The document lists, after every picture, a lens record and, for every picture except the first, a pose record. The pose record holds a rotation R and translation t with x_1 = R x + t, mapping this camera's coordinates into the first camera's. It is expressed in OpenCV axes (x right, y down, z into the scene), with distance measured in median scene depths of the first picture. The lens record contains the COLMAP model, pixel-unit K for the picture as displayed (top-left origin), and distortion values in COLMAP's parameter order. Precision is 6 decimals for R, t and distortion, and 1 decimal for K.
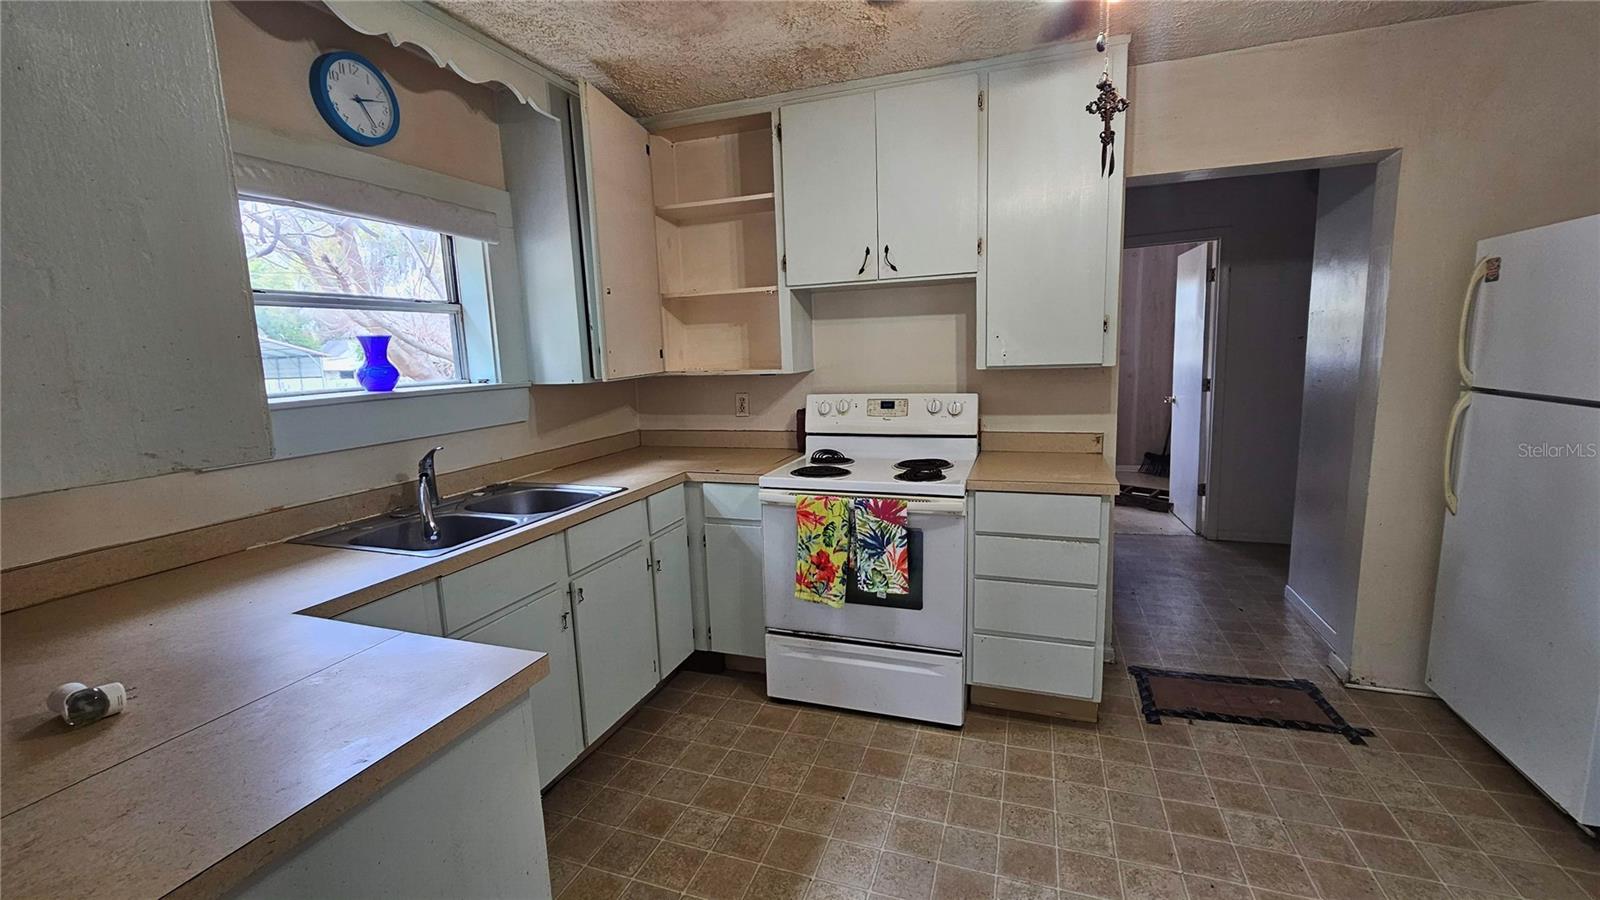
lens RADIAL K [[647.7, 0, 800.5], [0, 647.7, 444.5], [0, 0, 1]] dist [-0.003153, 0.000230]
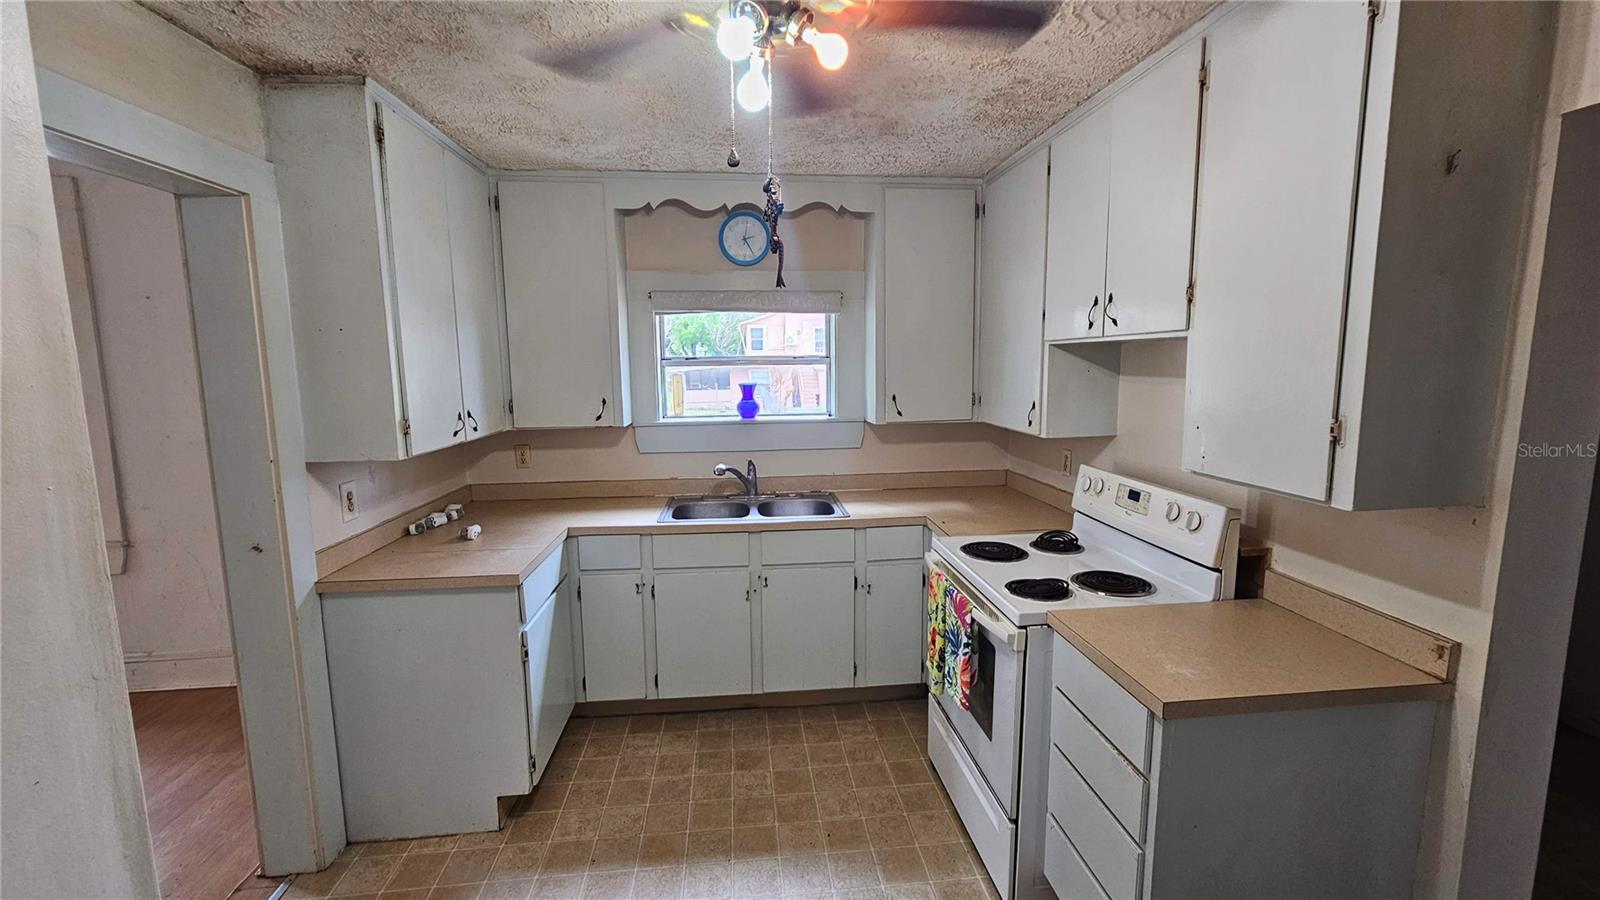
lens RADIAL K [[647.7, 0, 810.9], [0, 647.7, 447.9], [0, 0, 1]] dist [-0.003153, 0.000230]
pose [[0.447769, 0.145041, -0.882307, 0.765930], [-0.137437, 0.986194, 0.092370, -0.164143], [0.883523, 0.079901, 0.461522, 0.377592]]
